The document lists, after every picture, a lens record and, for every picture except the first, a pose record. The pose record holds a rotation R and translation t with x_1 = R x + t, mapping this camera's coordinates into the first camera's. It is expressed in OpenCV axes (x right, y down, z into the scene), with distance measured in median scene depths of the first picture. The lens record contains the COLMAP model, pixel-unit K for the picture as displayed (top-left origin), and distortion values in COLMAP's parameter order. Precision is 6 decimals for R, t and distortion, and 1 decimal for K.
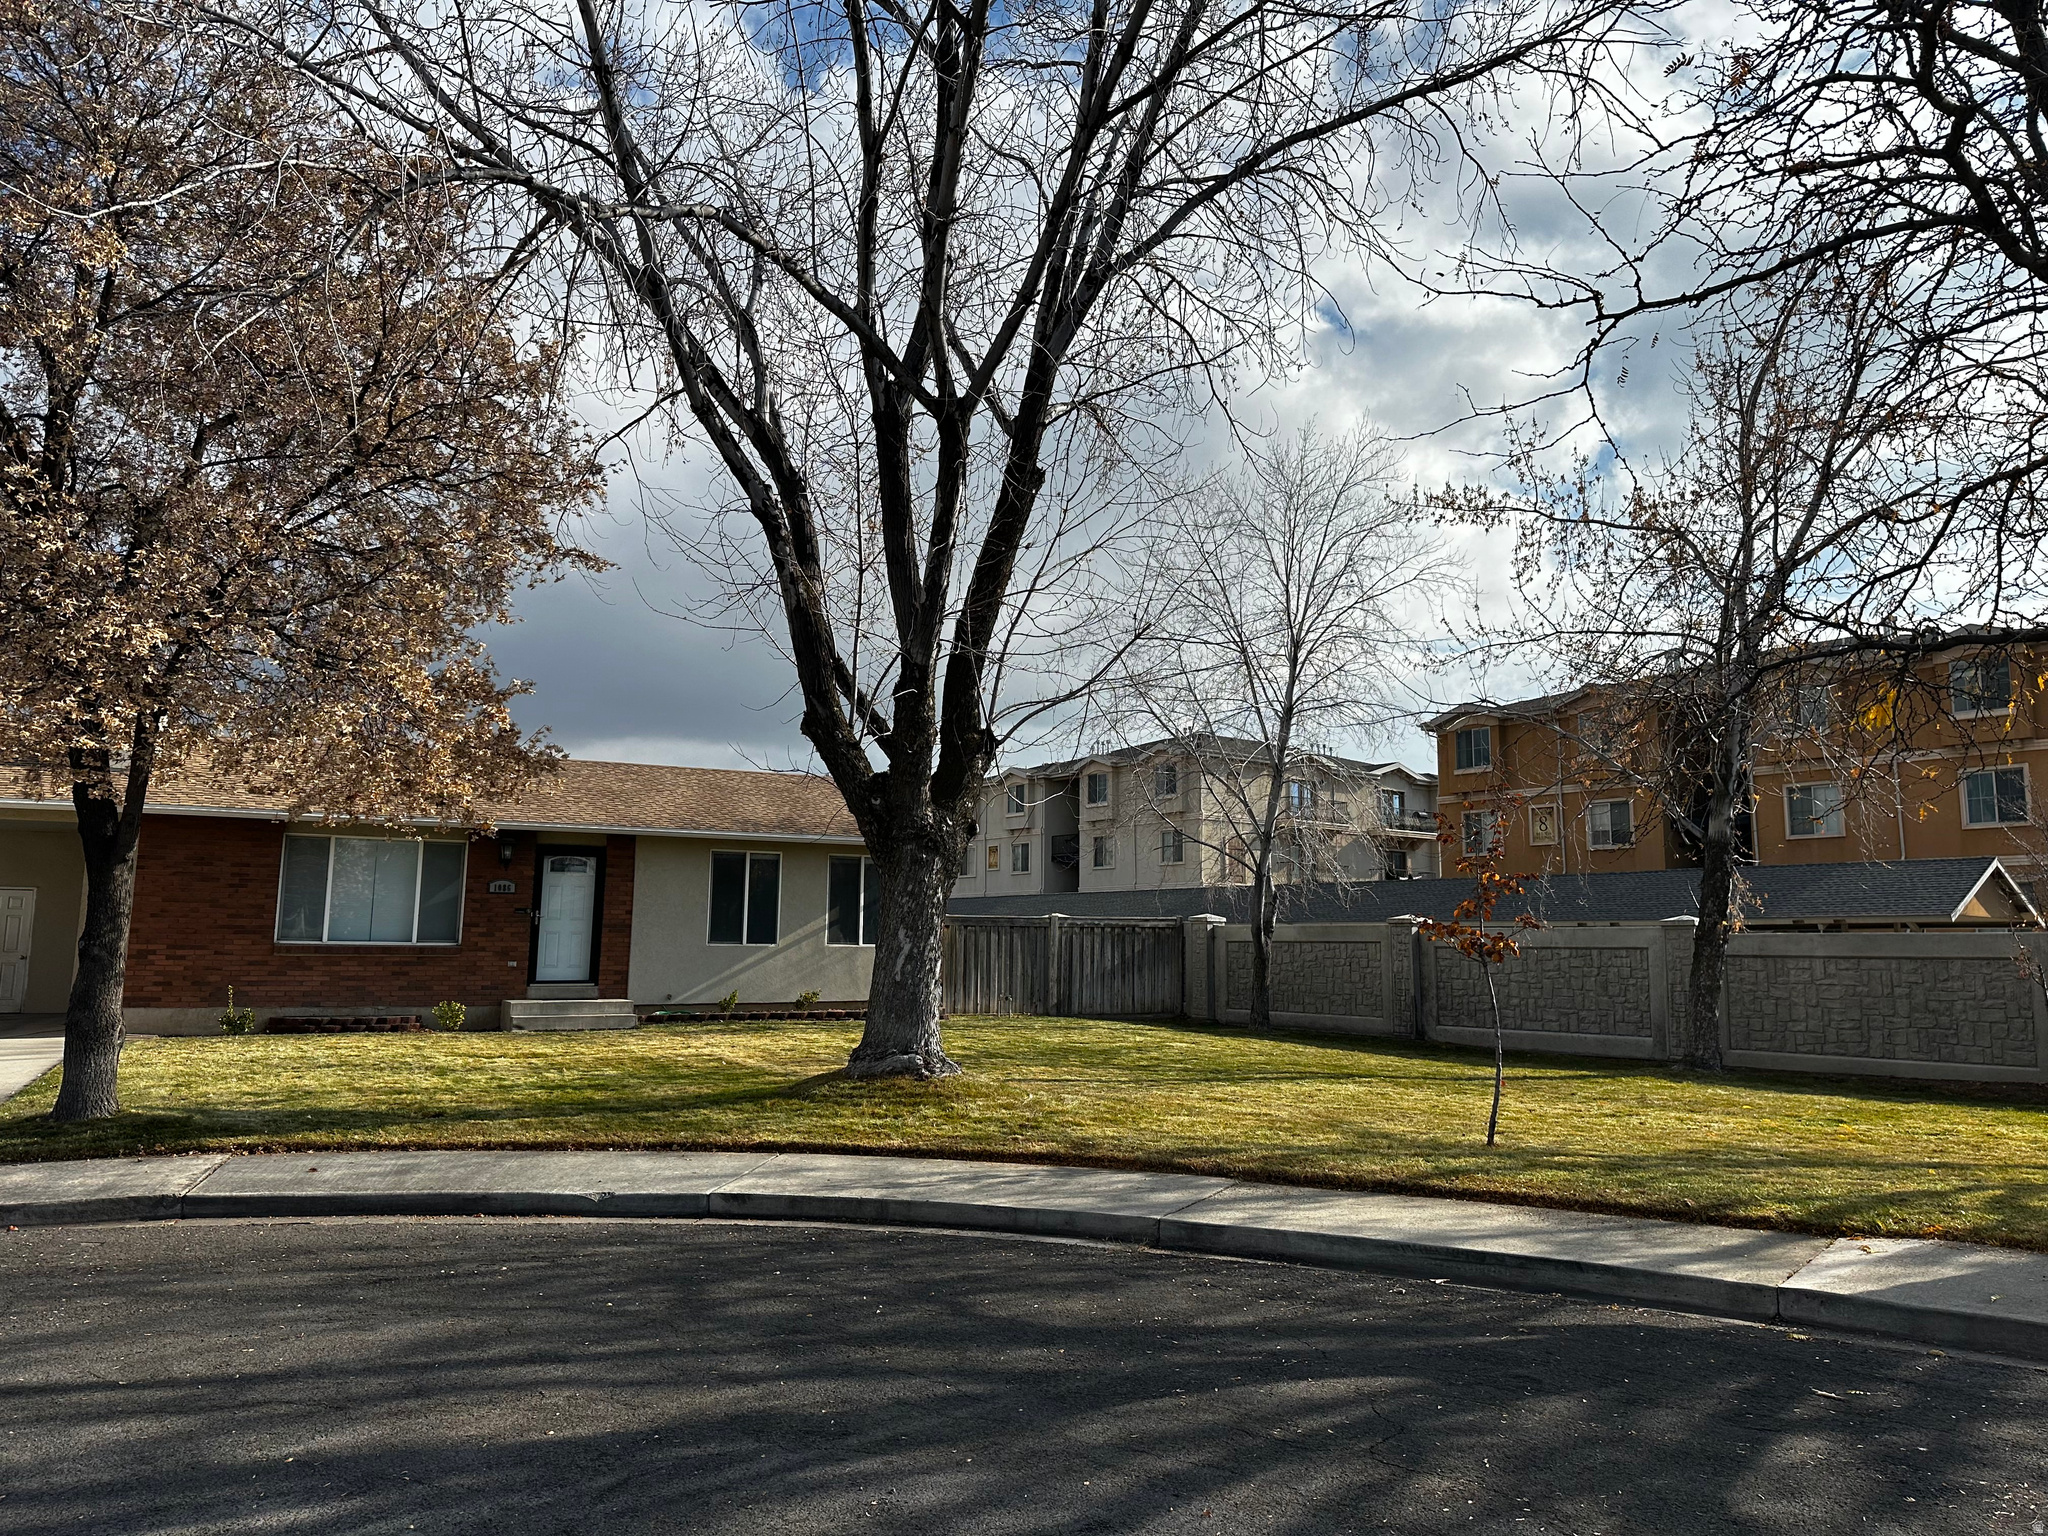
lens RADIAL K [[1428.7, 0, 1010.6], [0, 1428.7, 740.0], [0, 0, 1]] dist [0.068359, -0.071401]
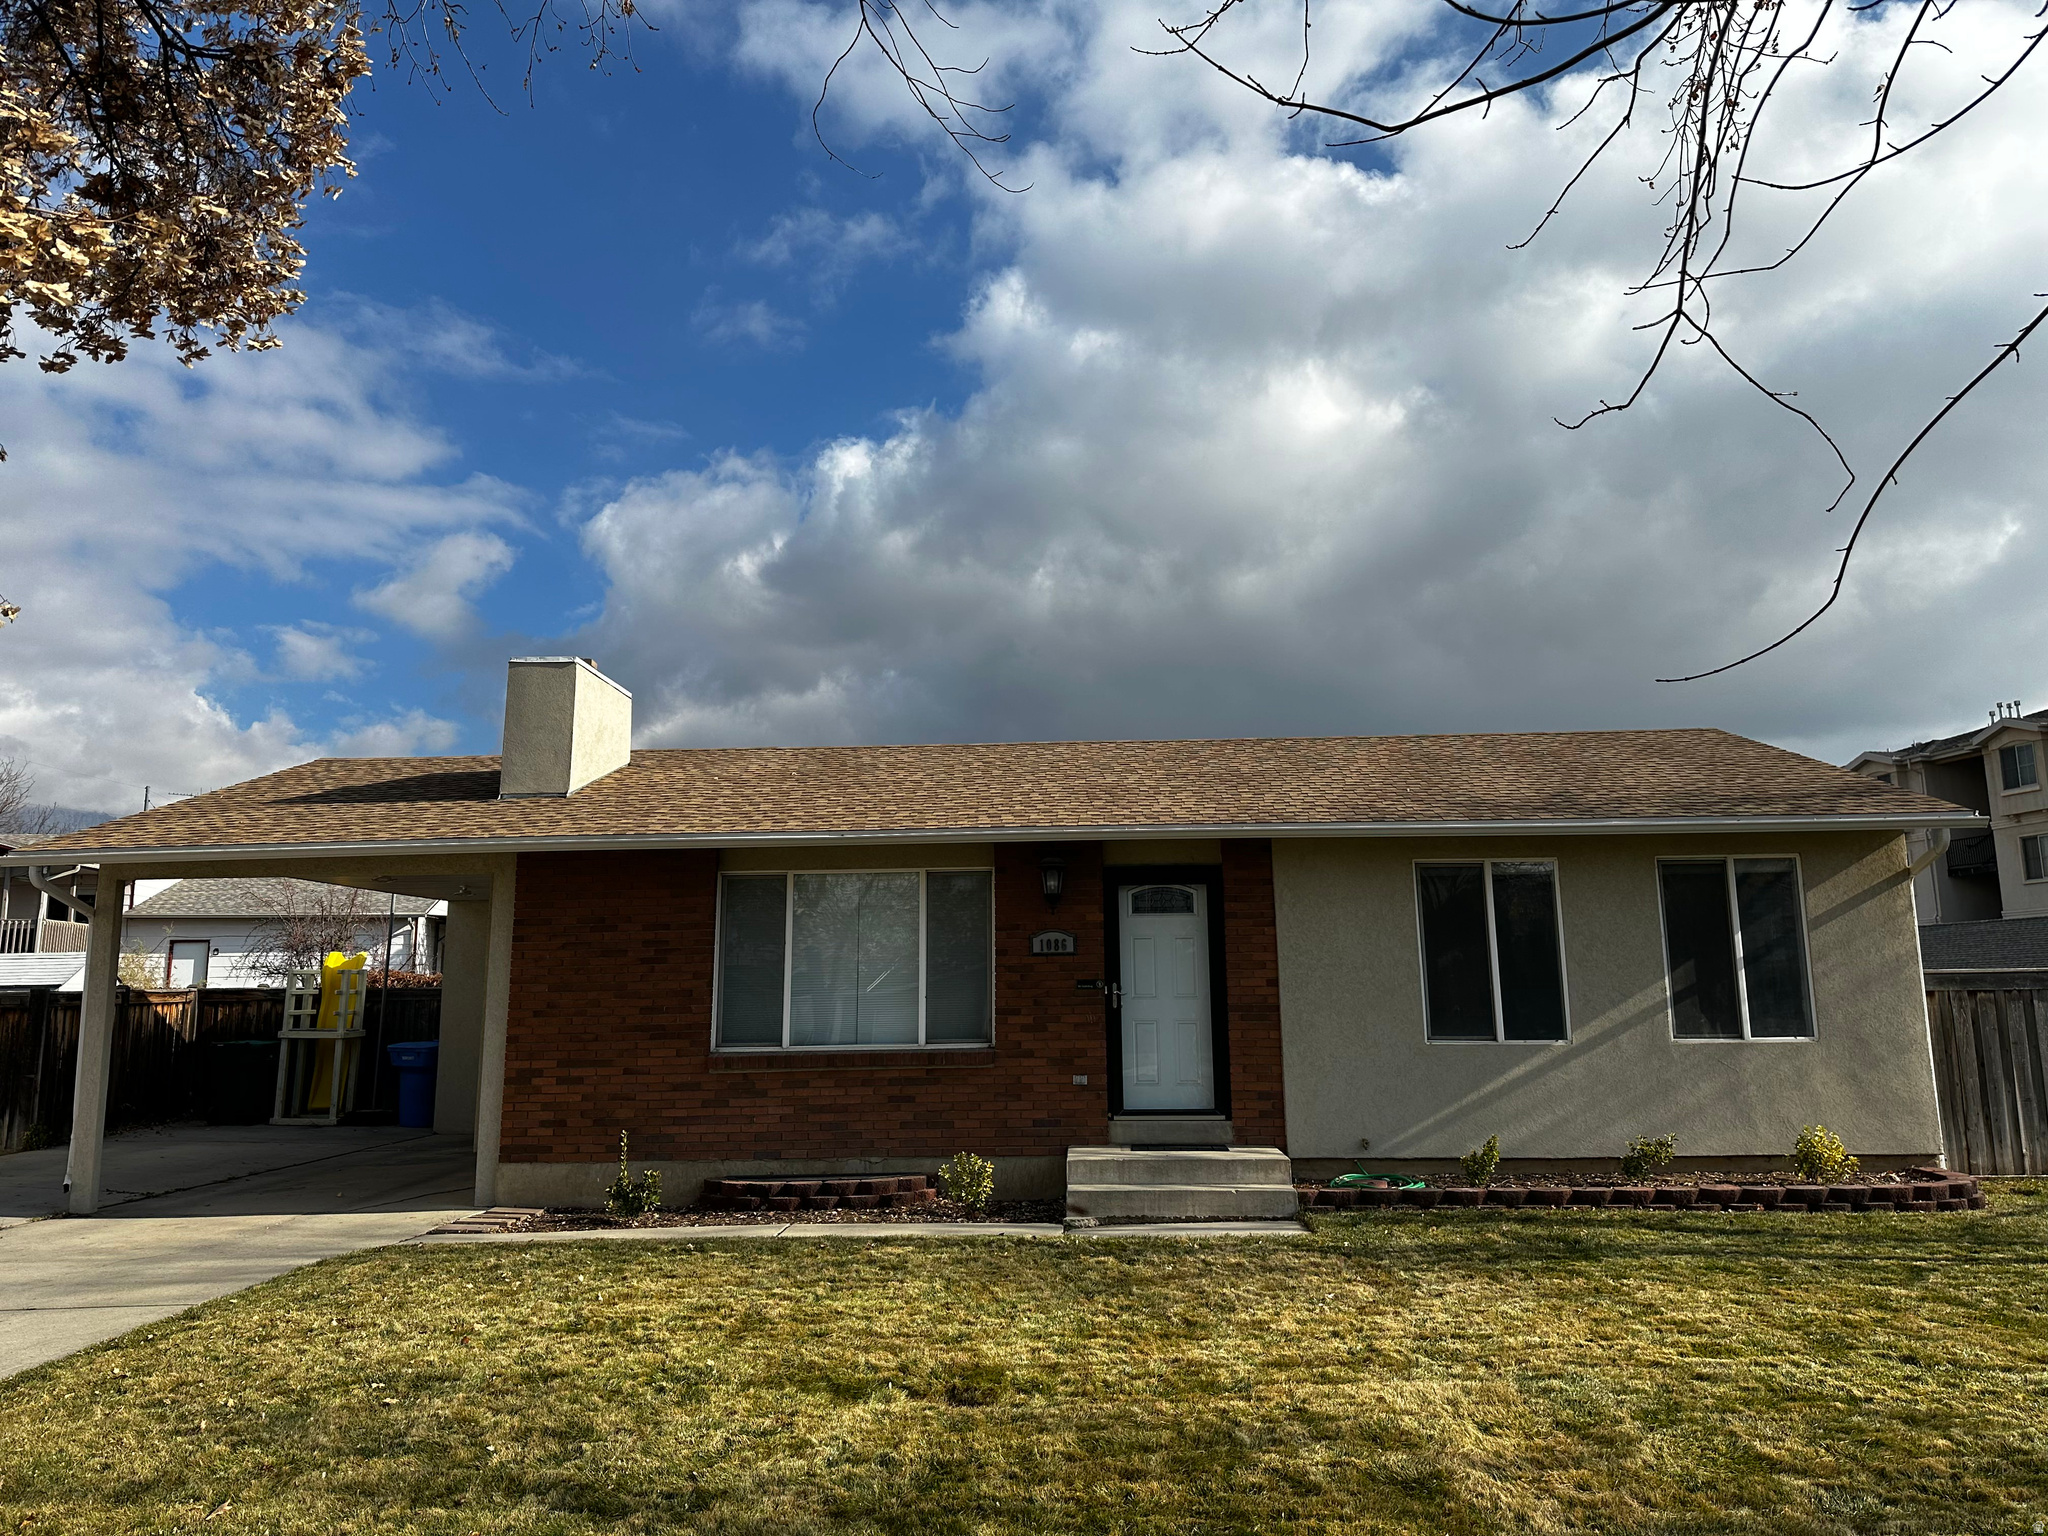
lens RADIAL K [[1428.7, 0, 1039.8], [0, 1428.7, 750.2], [0, 0, 1]] dist [0.068359, -0.071401]
pose [[0.877075, -0.103954, -0.468971, -0.131674], [0.092454, 0.994581, -0.047555, 0.082001], [0.471373, -0.001649, 0.881932, 0.789482]]
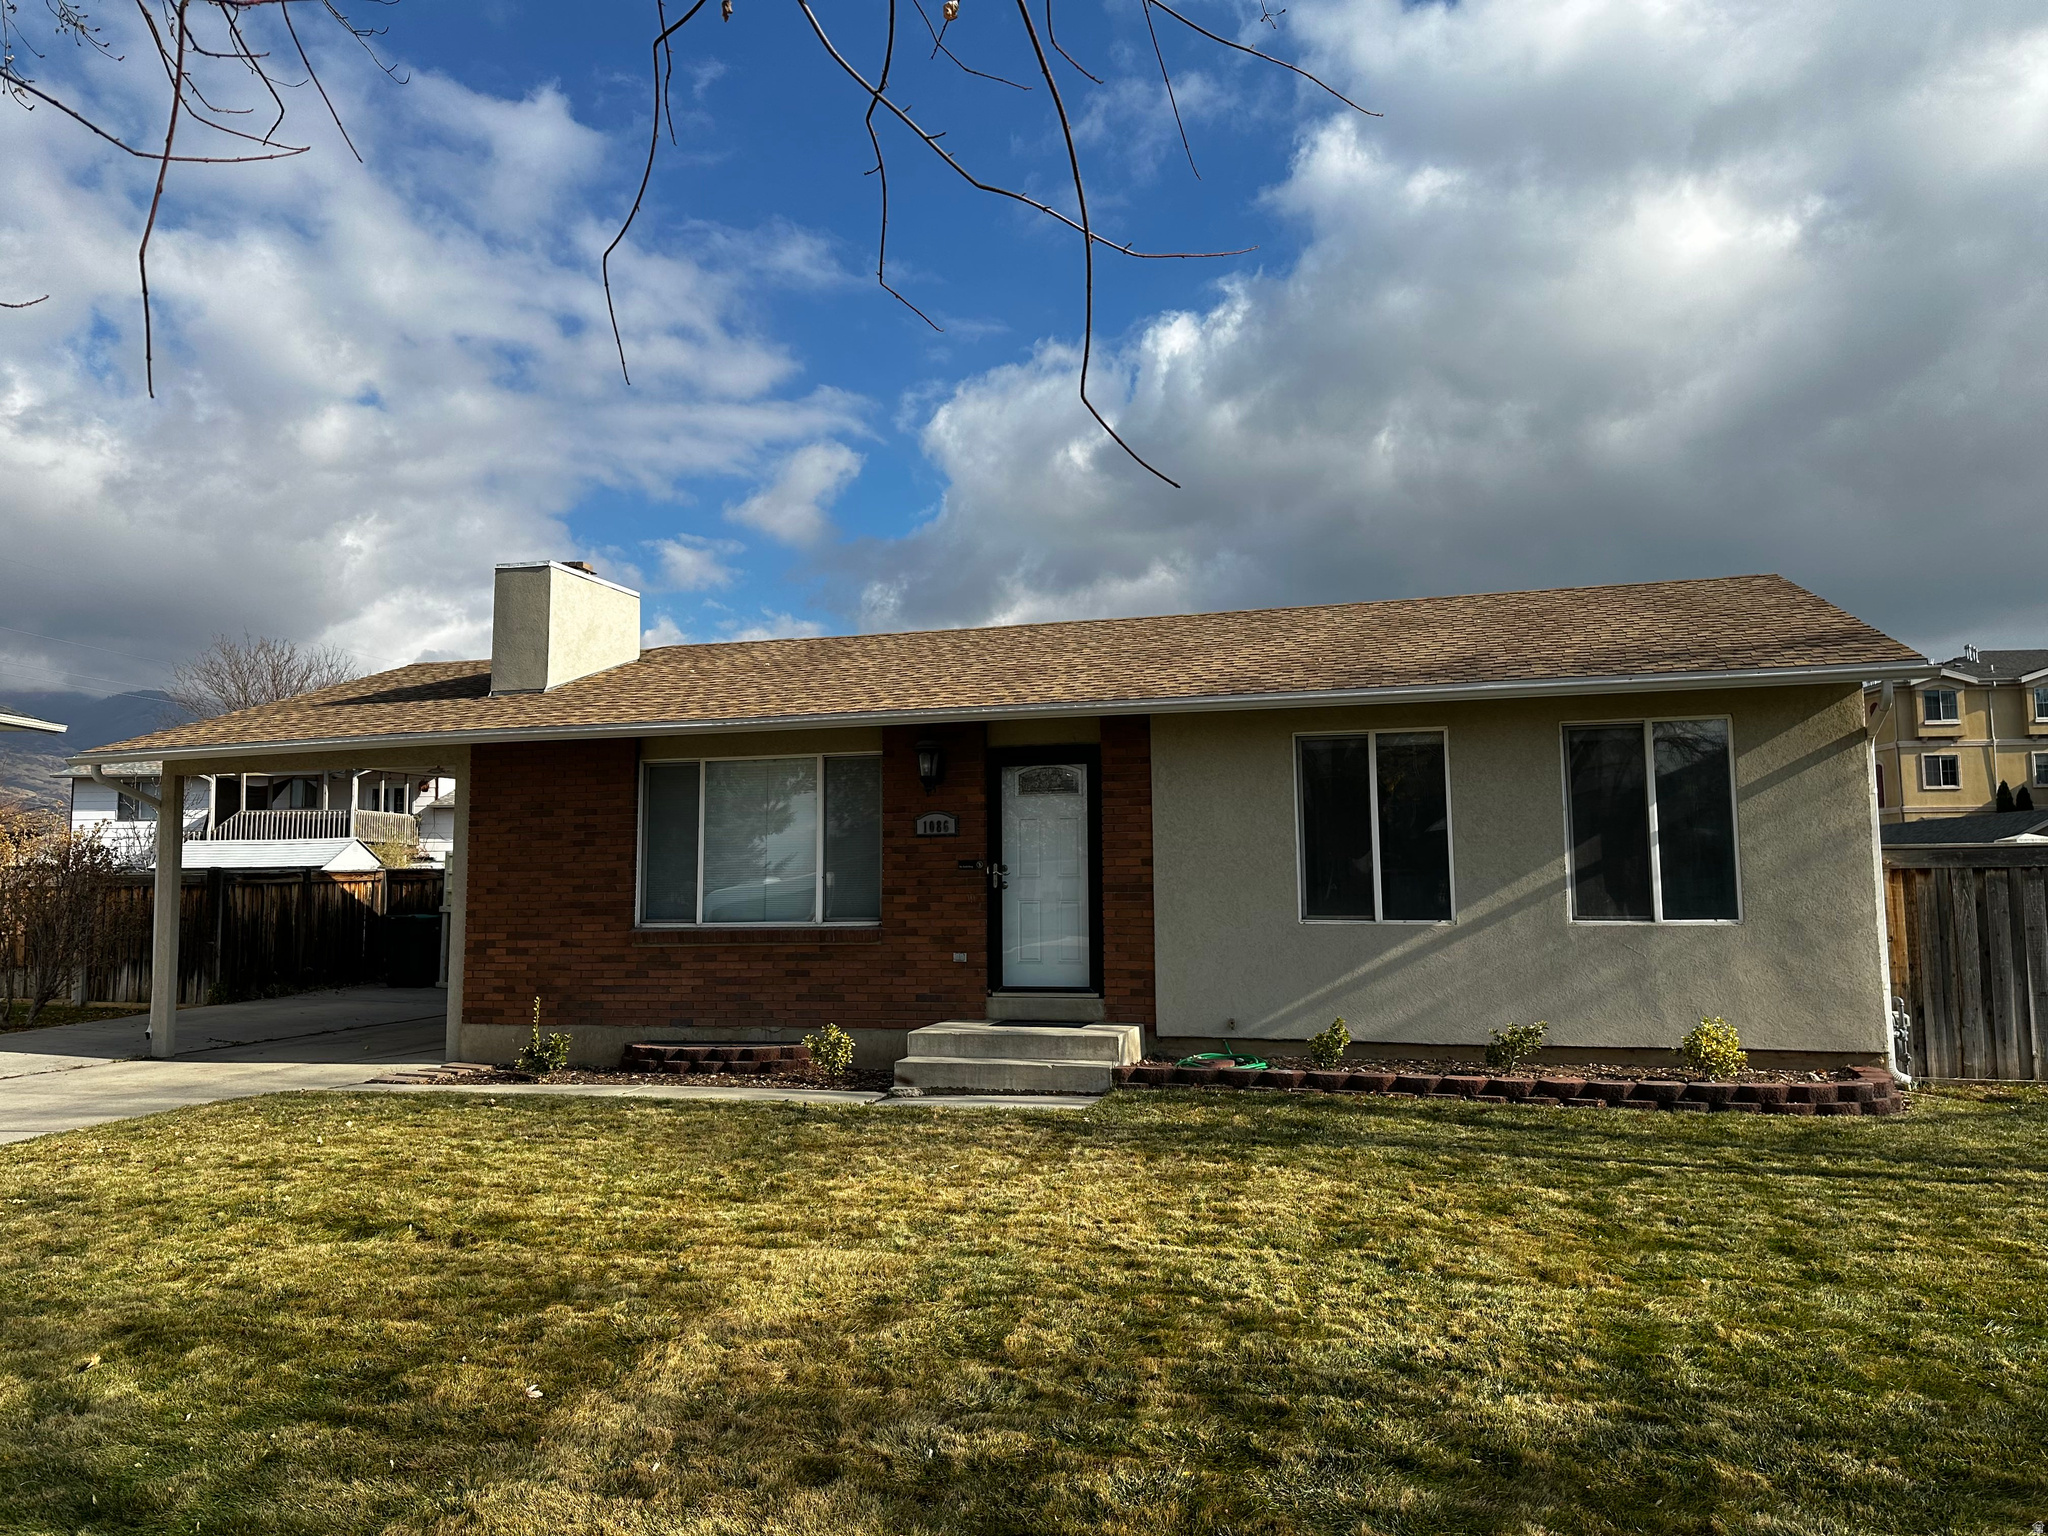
lens RADIAL K [[1428.7, 0, 1038.8], [0, 1428.7, 756.7], [0, 0, 1]] dist [0.068359, -0.071401]
pose [[0.738313, -0.079573, -0.669748, 0.100682], [0.118276, 0.992903, 0.012418, 0.114759], [0.664007, -0.088383, 0.742484, 0.960861]]
